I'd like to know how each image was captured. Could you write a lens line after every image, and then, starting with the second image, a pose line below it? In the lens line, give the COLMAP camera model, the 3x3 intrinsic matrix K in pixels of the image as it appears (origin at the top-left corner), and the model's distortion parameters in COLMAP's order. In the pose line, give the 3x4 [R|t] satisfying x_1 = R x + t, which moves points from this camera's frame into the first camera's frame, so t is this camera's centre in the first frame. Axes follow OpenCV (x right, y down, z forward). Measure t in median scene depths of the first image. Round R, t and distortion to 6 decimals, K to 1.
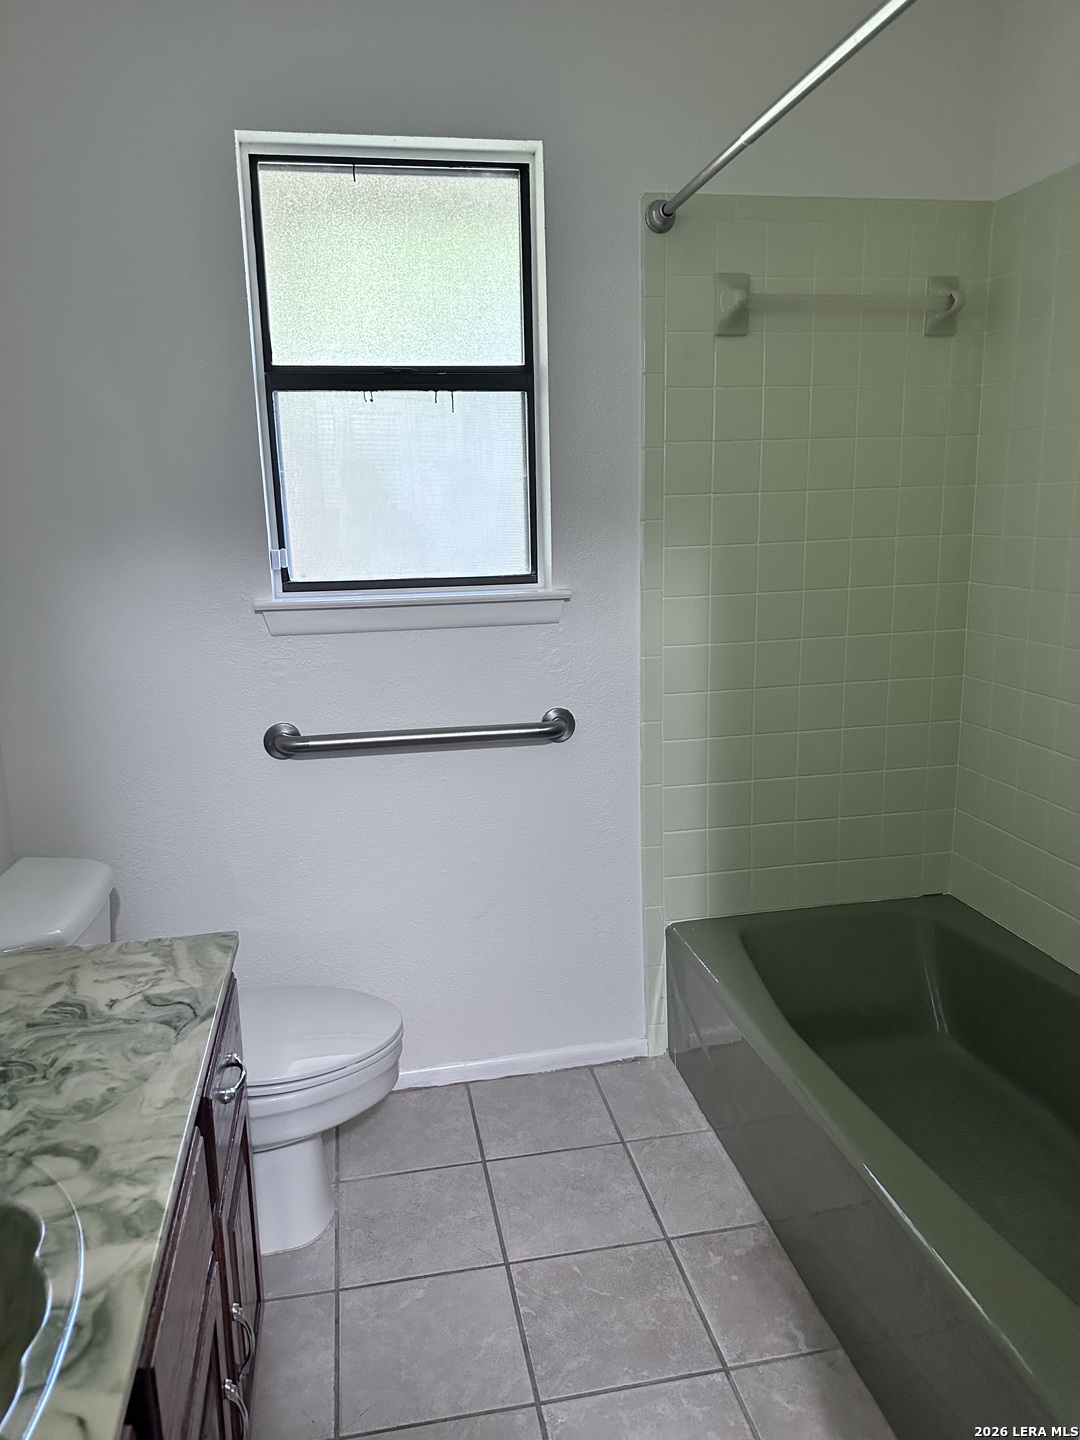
lens RADIAL K [[988.7, 0, 540.9], [0, 988.7, 703.6], [0, 0, 1]] dist [-0.031051, -0.002638]
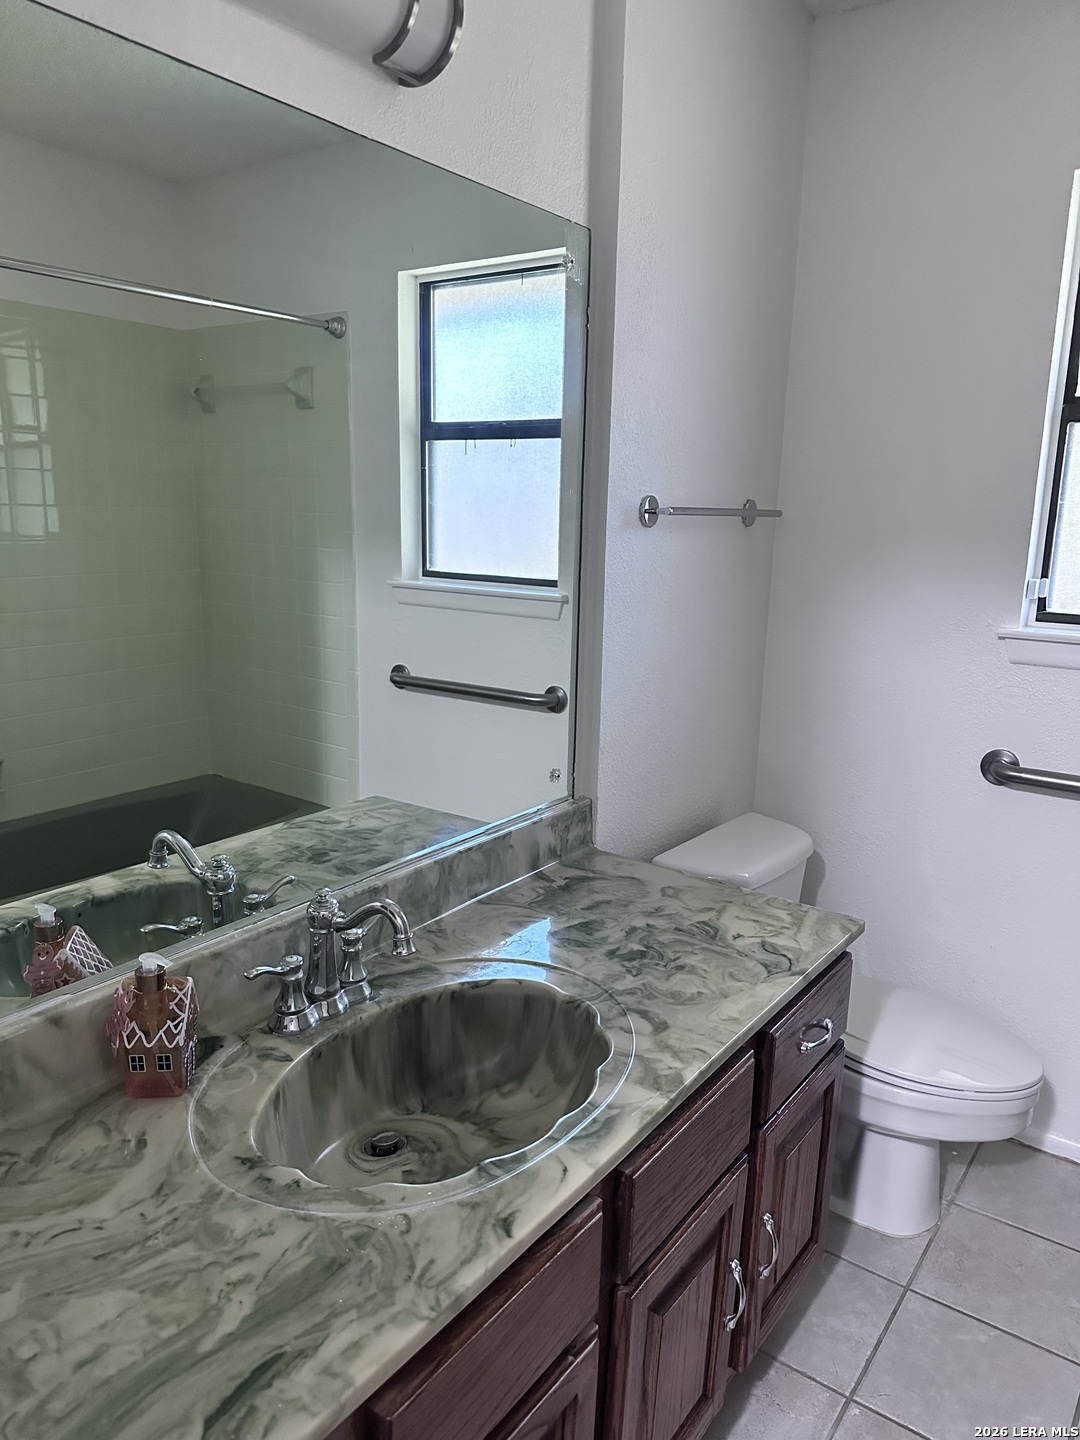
lens RADIAL K [[988.7, 0, 540.0], [0, 988.7, 720.0], [0, 0, 1]] dist [0.004857, -0.058228]
pose [[0.666250, 0.193980, -0.720057, 0.251132], [-0.178197, 0.979016, 0.098862, -0.044807], [0.724125, 0.062445, 0.686836, -0.067433]]
